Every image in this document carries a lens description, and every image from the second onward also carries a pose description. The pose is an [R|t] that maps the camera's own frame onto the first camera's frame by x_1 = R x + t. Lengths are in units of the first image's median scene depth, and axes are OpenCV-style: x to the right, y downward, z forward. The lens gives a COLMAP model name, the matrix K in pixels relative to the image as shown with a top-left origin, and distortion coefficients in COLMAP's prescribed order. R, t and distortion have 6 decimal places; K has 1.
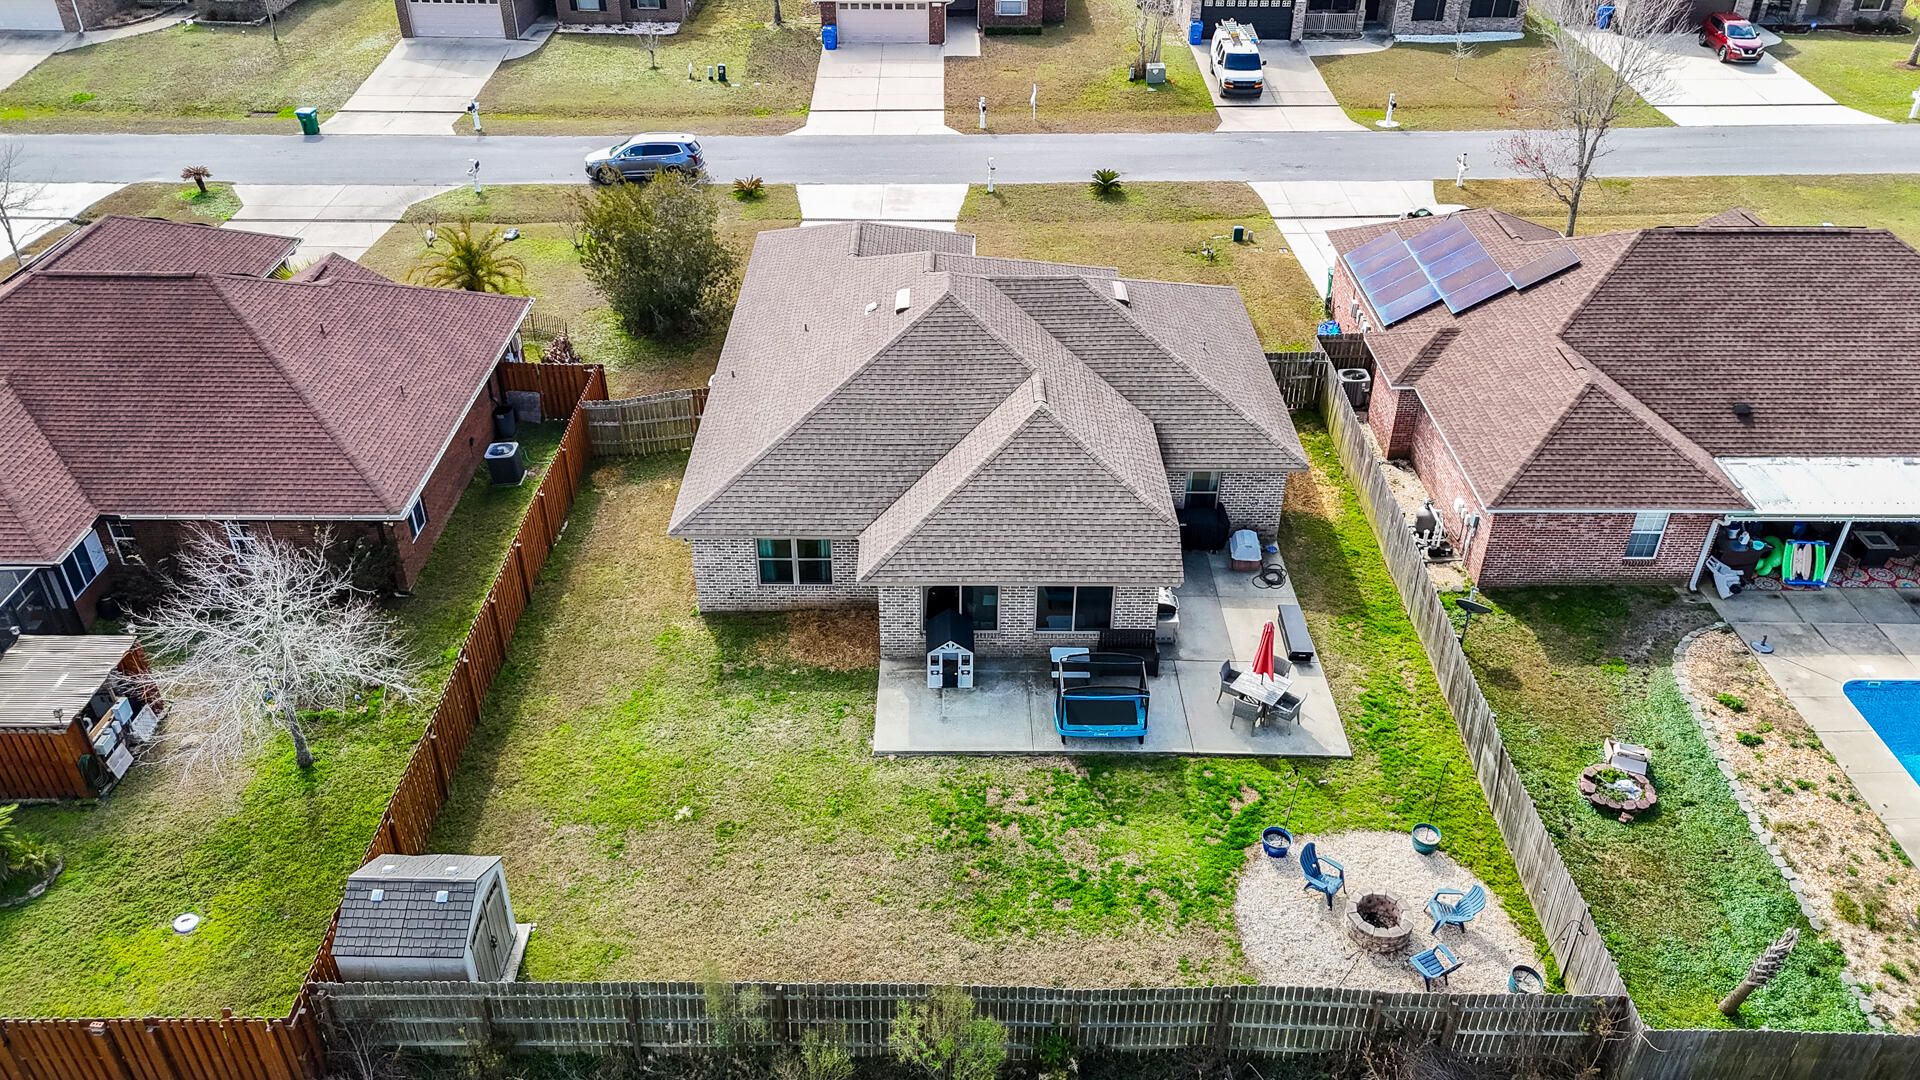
lens RADIAL K [[1410.8, 0, 956.4], [0, 1410.8, 540.0], [0, 0, 1]] dist [0.055657, -0.051166]
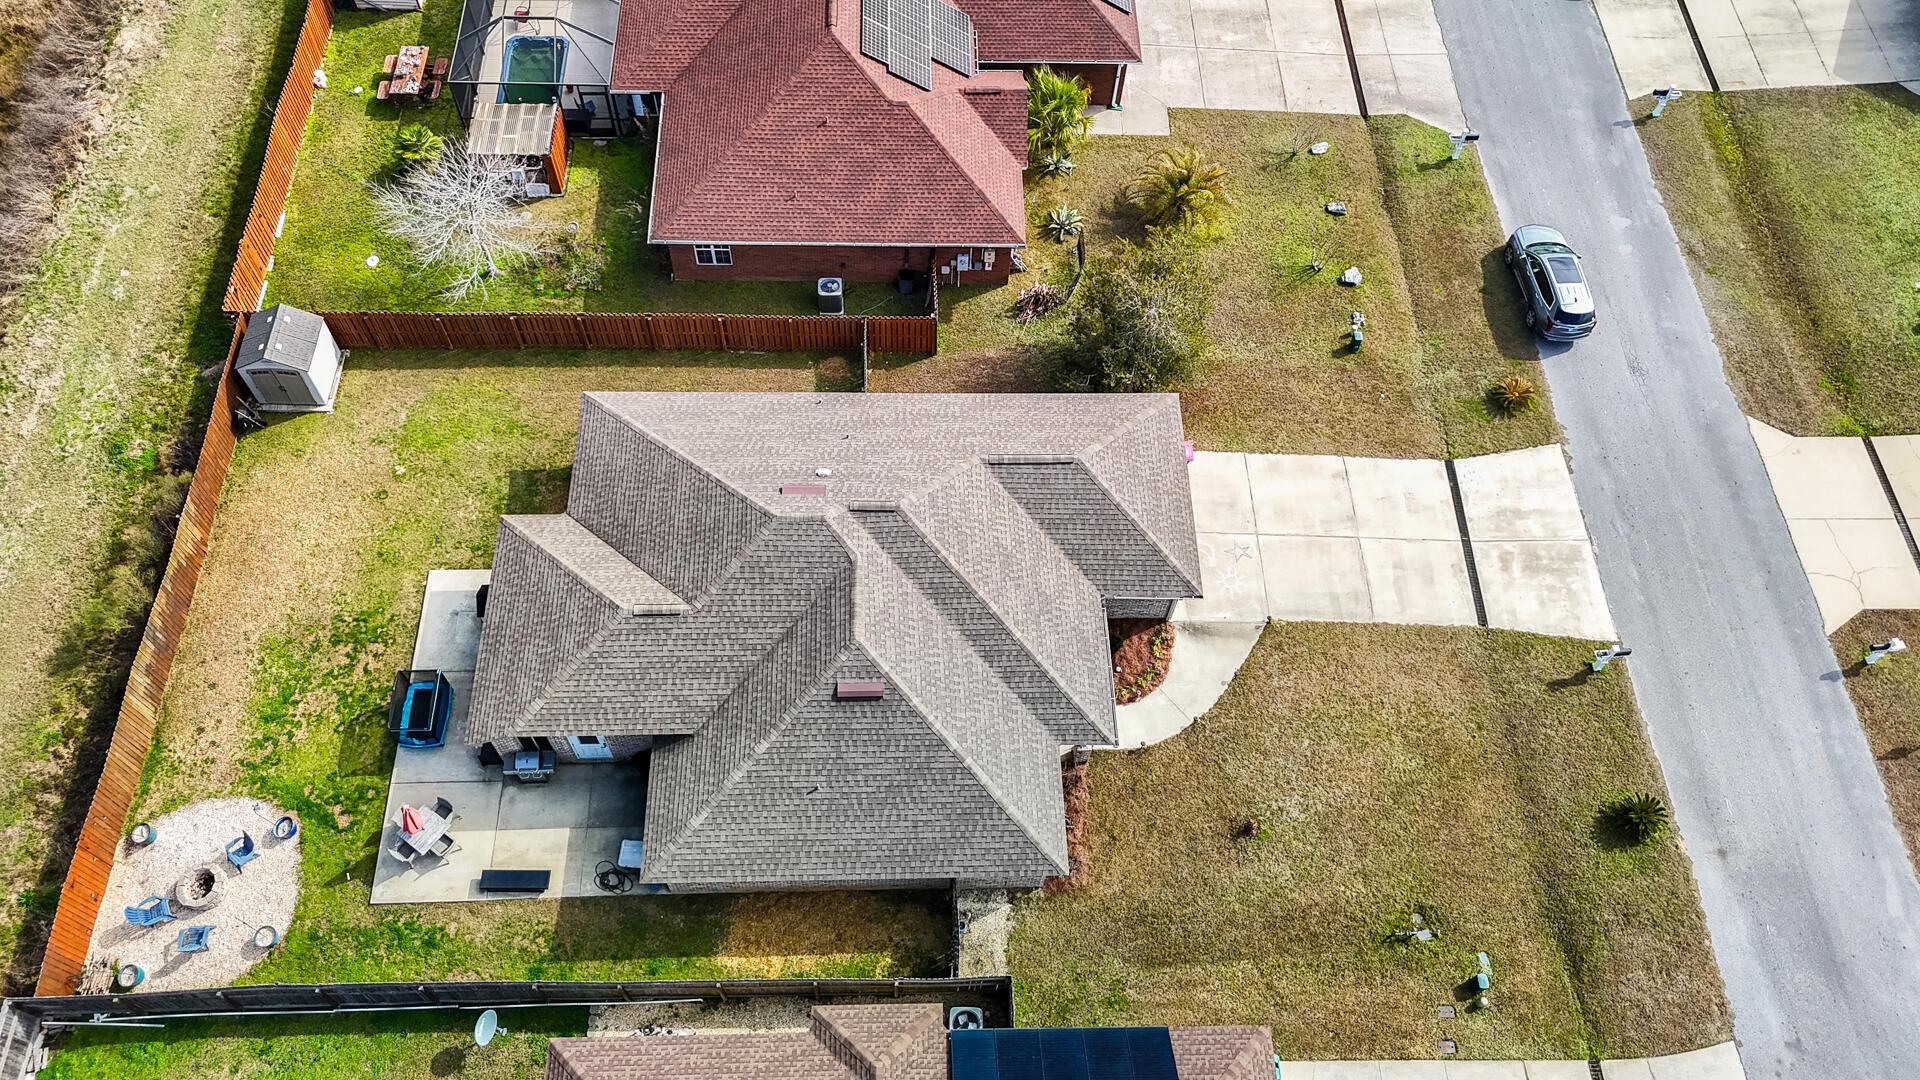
lens RADIAL K [[1410.8, 0, 959.4], [0, 1410.8, 538.1], [0, 0, 1]] dist [0.055657, -0.051166]
pose [[0.024505, 0.862930, -0.504729, 0.574136], [-0.585046, 0.421773, 0.692697, -1.033807], [0.810630, 0.278315, 0.515189, 0.598845]]
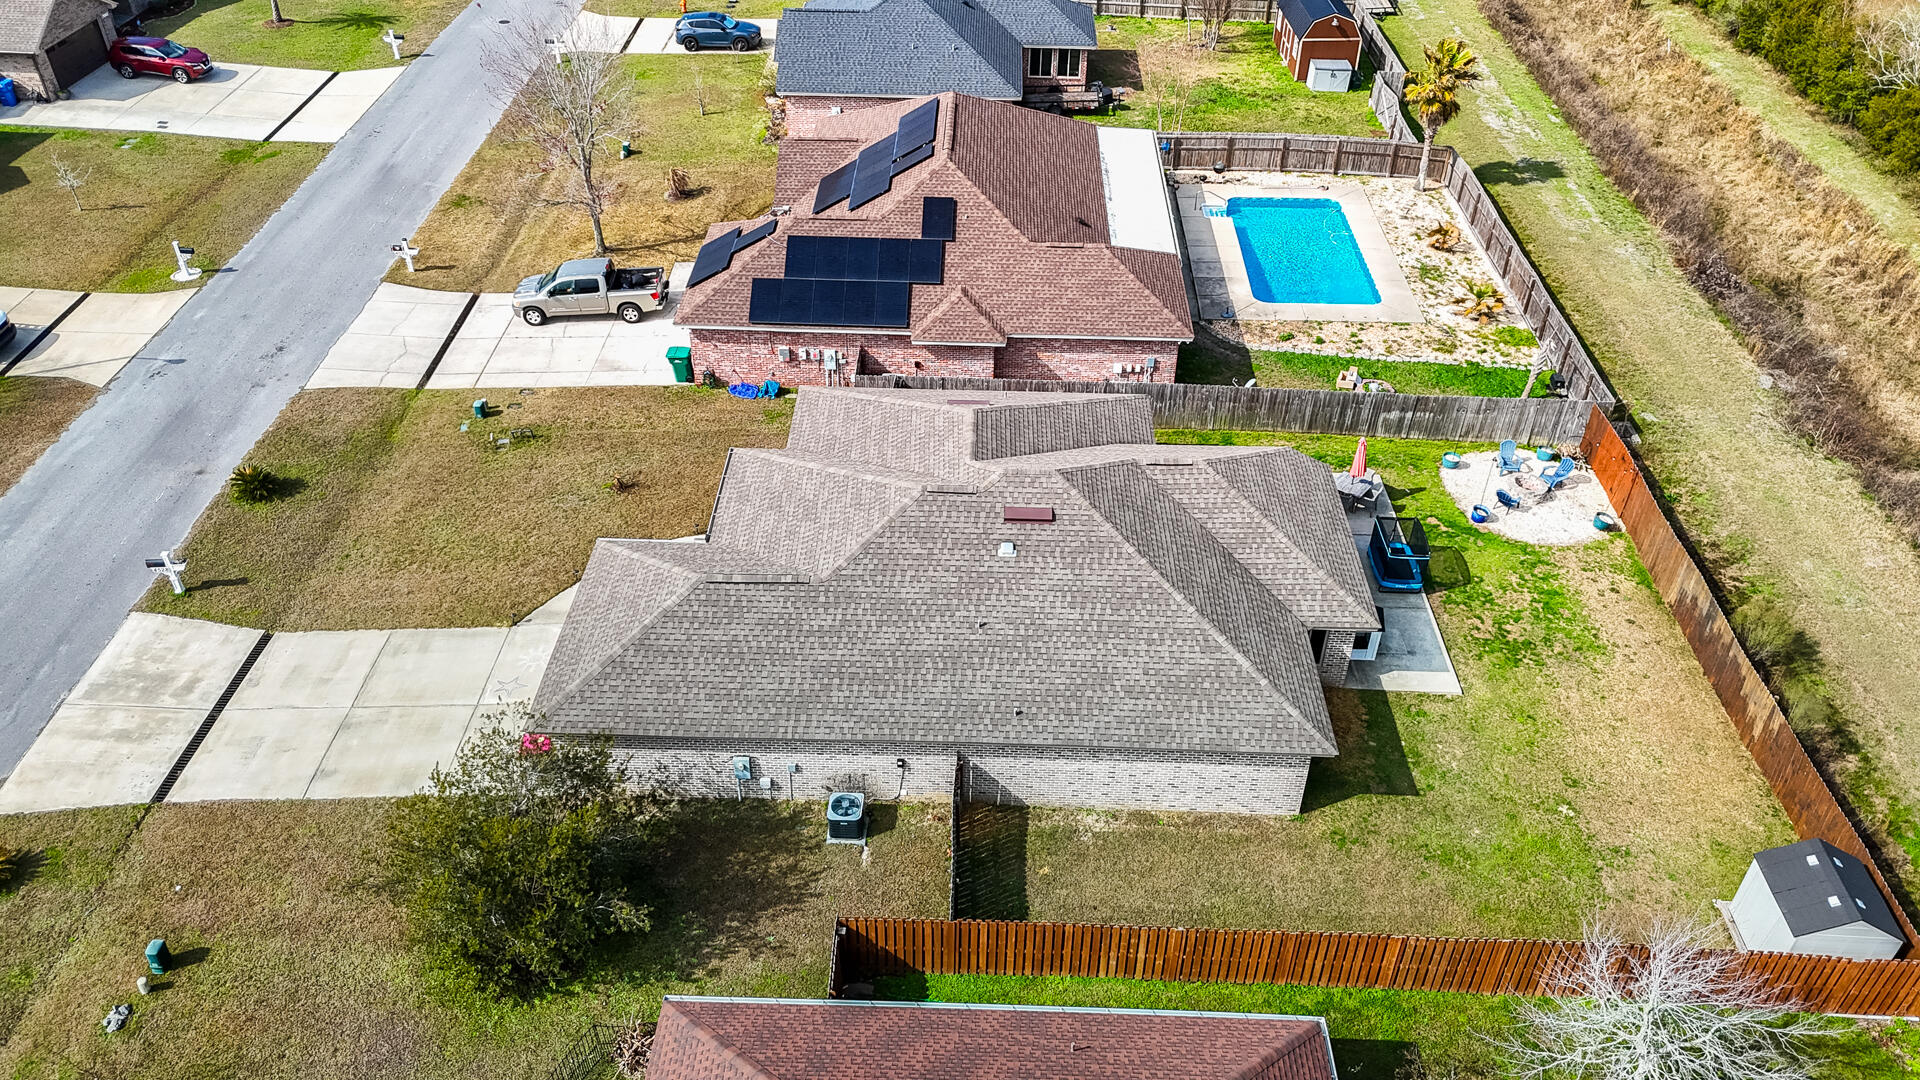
lens RADIAL K [[1410.8, 0, 957.6], [0, 1410.8, 538.8], [0, 0, 1]] dist [0.055657, -0.051166]
pose [[0.031915, -0.611422, 0.790661, -0.856412], [0.544444, 0.674034, 0.499258, -0.706307], [-0.838190, 0.414537, 0.354397, 0.765489]]
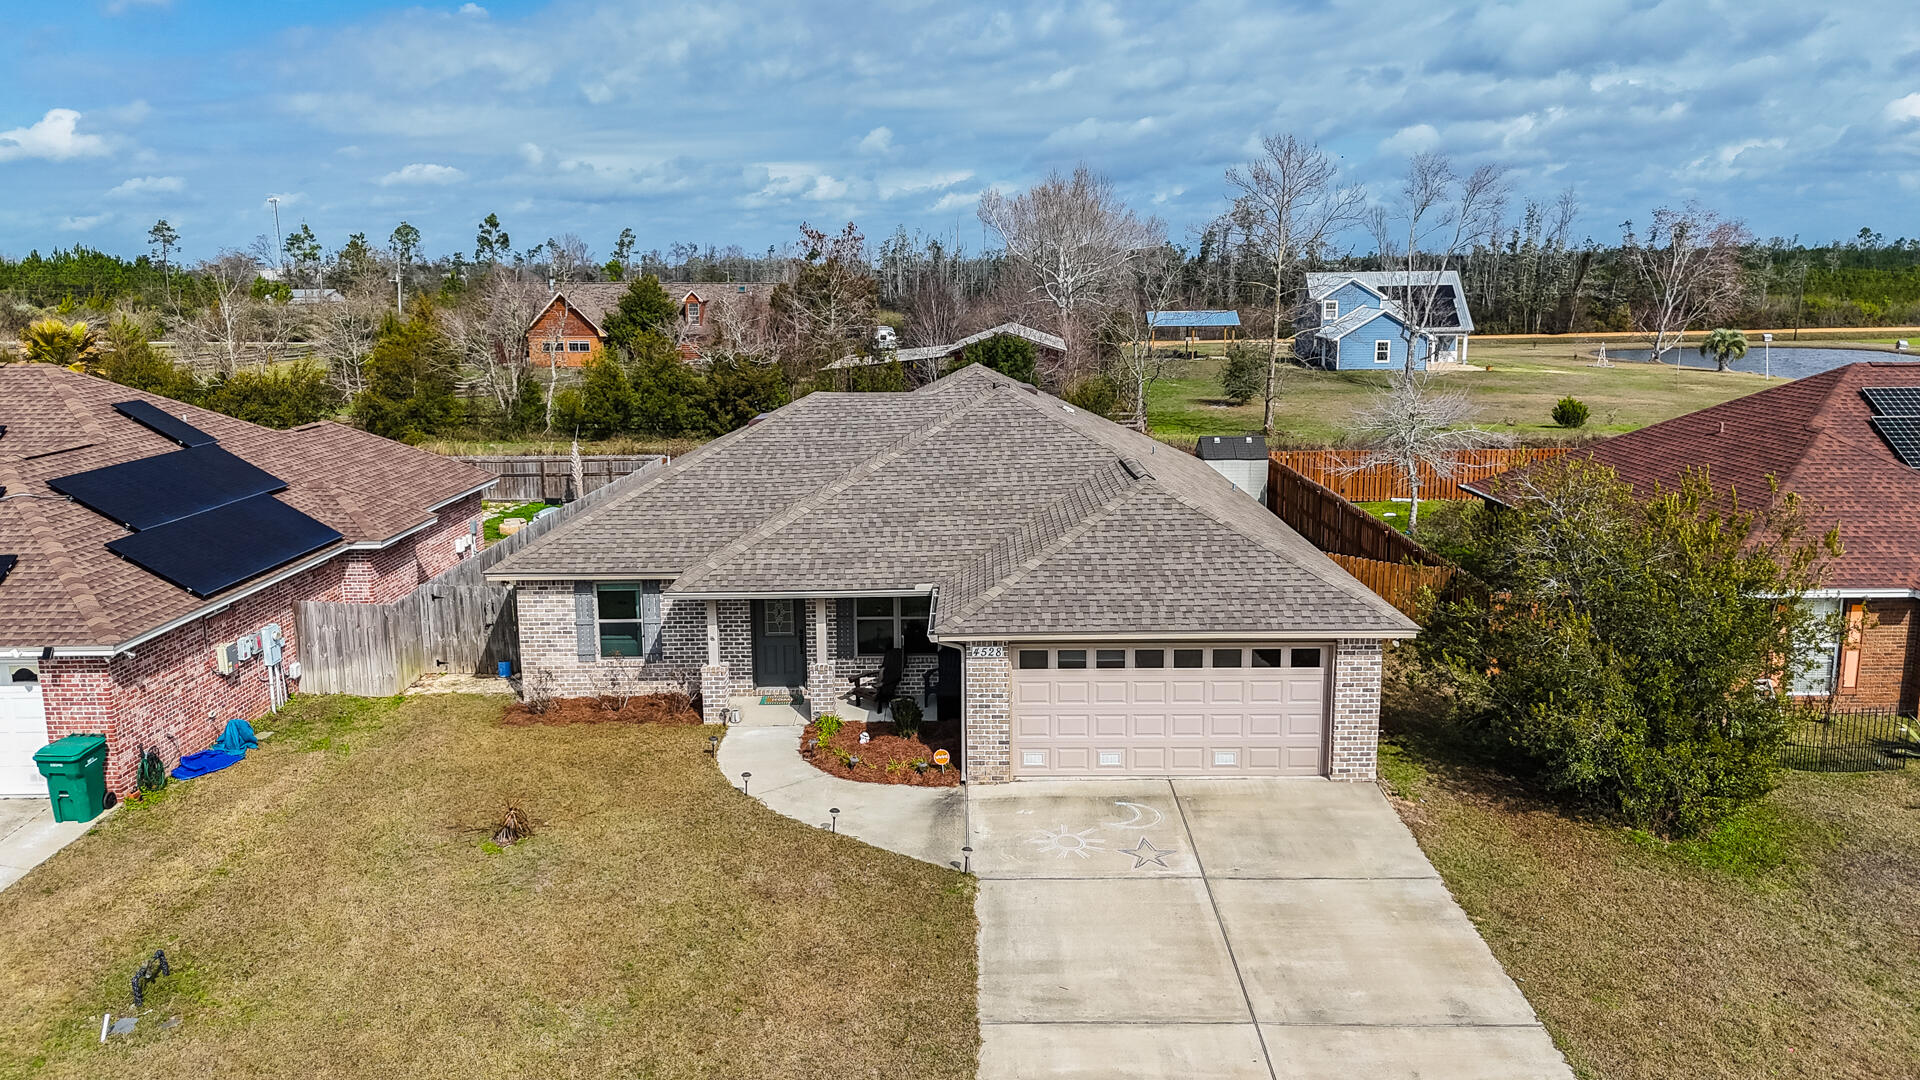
lens RADIAL K [[1410.8, 0, 962.0], [0, 1410.8, 531.4], [0, 0, 1]] dist [0.055657, -0.051166]
pose [[-0.999998, 0.001654, 0.000722, 0.003562], [0.001690, 0.718748, 0.695269, -0.763375], [0.000631, 0.695269, -0.718749, 1.811113]]
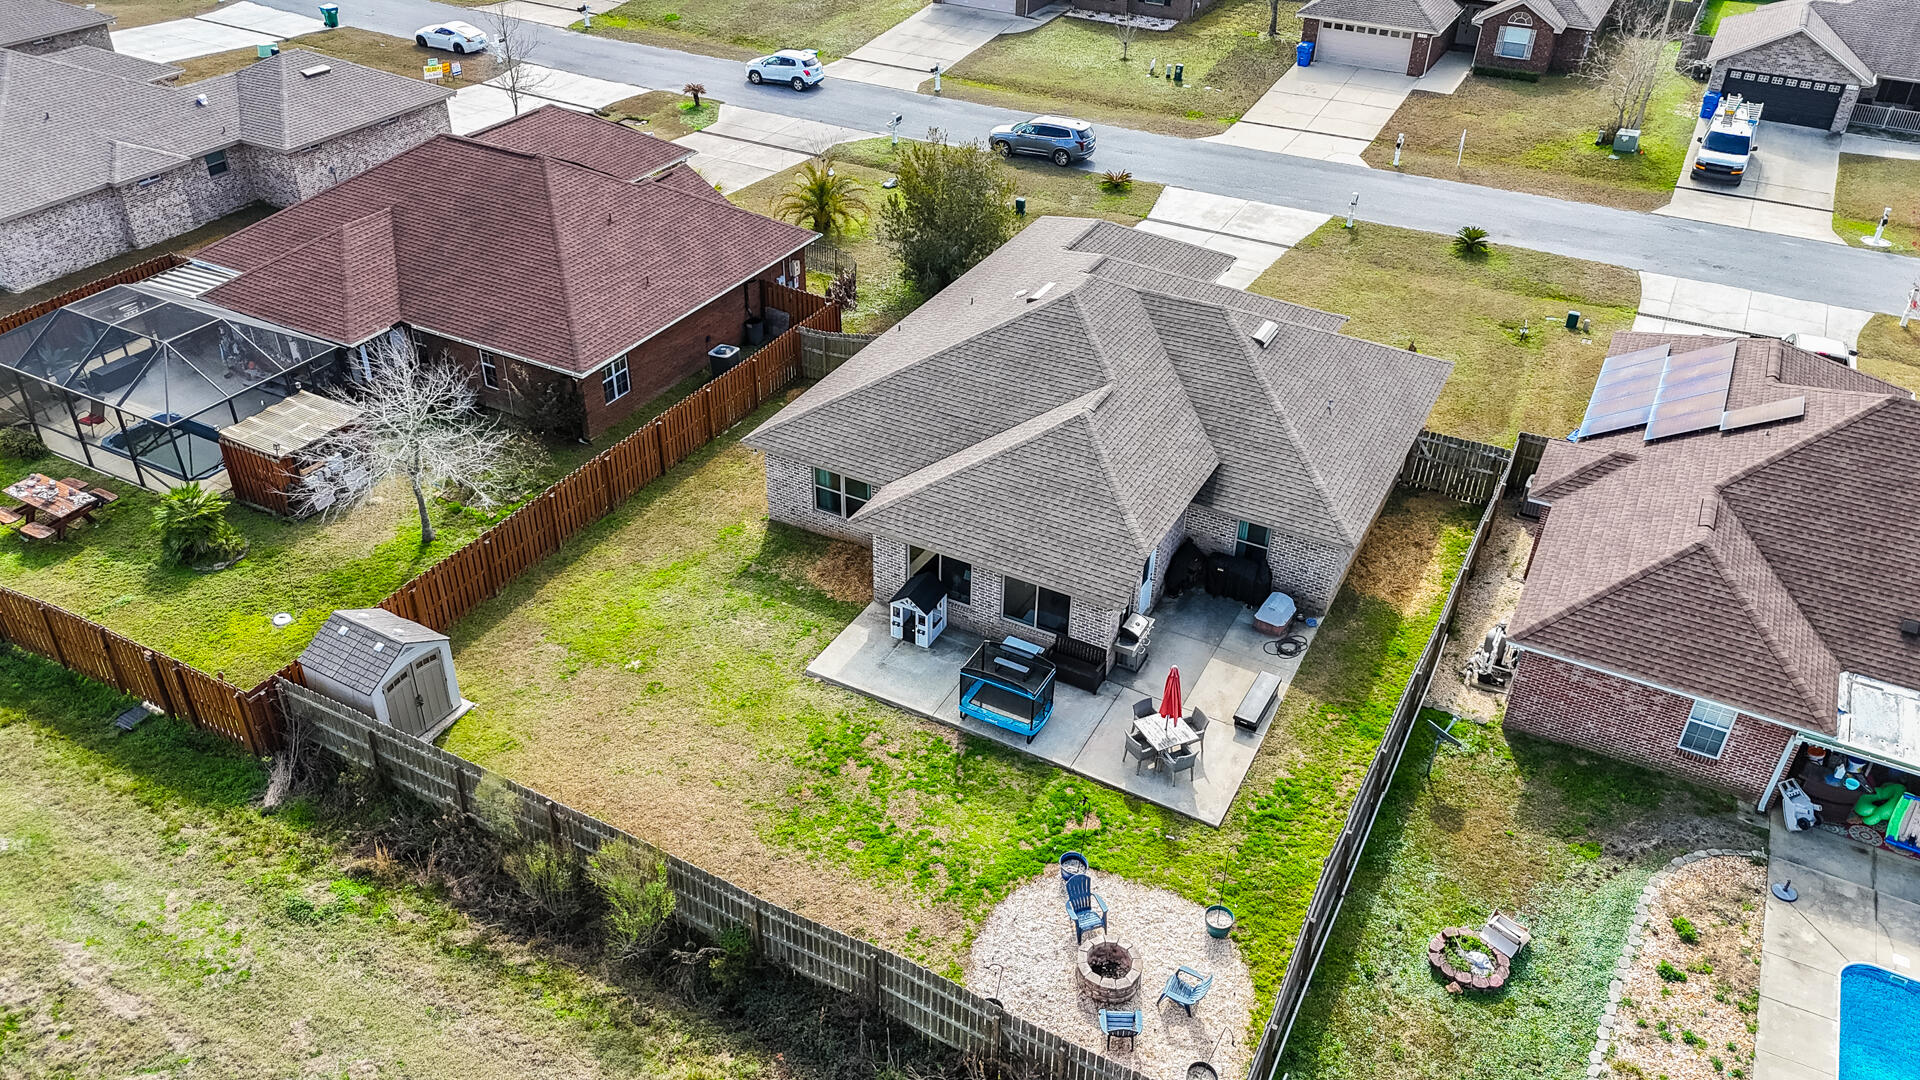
lens RADIAL K [[1410.8, 0, 955.8], [0, 1410.8, 542.4], [0, 0, 1]] dist [0.055657, -0.051166]
pose [[0.880694, 0.274985, -0.385695, 0.389061], [-0.274436, 0.959873, 0.057705, -0.036925], [0.386086, 0.055028, 0.920820, 0.019945]]
